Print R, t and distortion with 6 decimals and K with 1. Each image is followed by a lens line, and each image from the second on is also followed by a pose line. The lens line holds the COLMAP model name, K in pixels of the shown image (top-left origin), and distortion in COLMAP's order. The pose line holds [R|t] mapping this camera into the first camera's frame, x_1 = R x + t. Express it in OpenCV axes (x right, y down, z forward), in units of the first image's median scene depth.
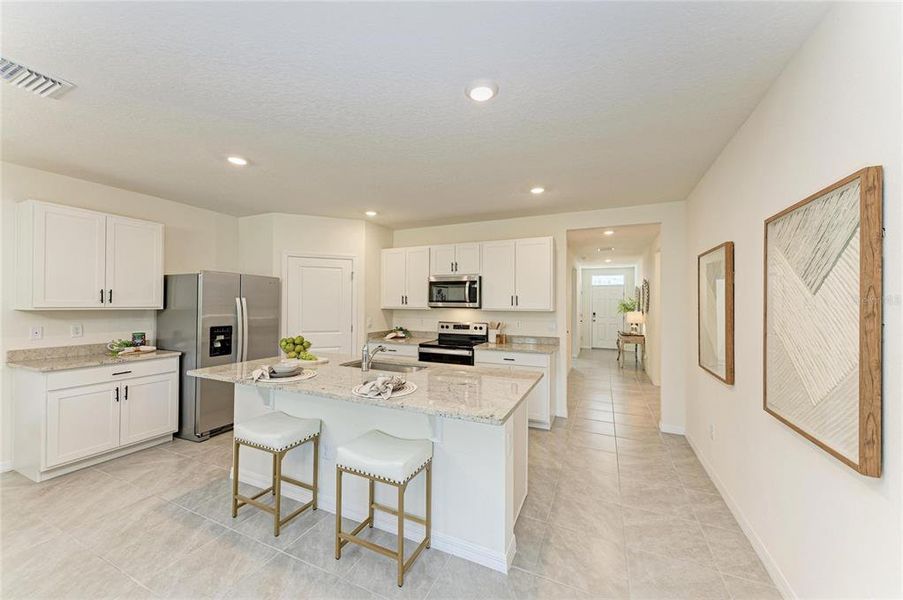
lens RADIAL K [[329.4, 0, 455.5], [0, 329.4, 301.7], [0, 0, 1]] dist [0.012601, -0.001214]
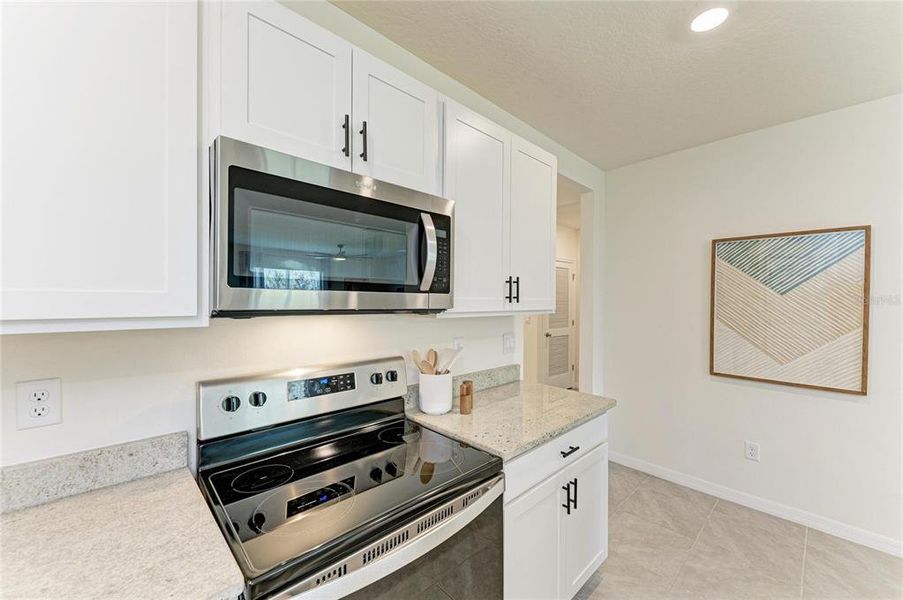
lens RADIAL K [[345.6, 0, 448.5], [0, 345.6, 300.1], [0, 0, 1]] dist [0.011361, 0.000048]
pose [[0.381032, -0.003151, 0.924556, -0.213434], [-0.013531, 0.999868, 0.008984, 0.006008], [-0.924463, -0.015934, 0.380939, 0.873331]]
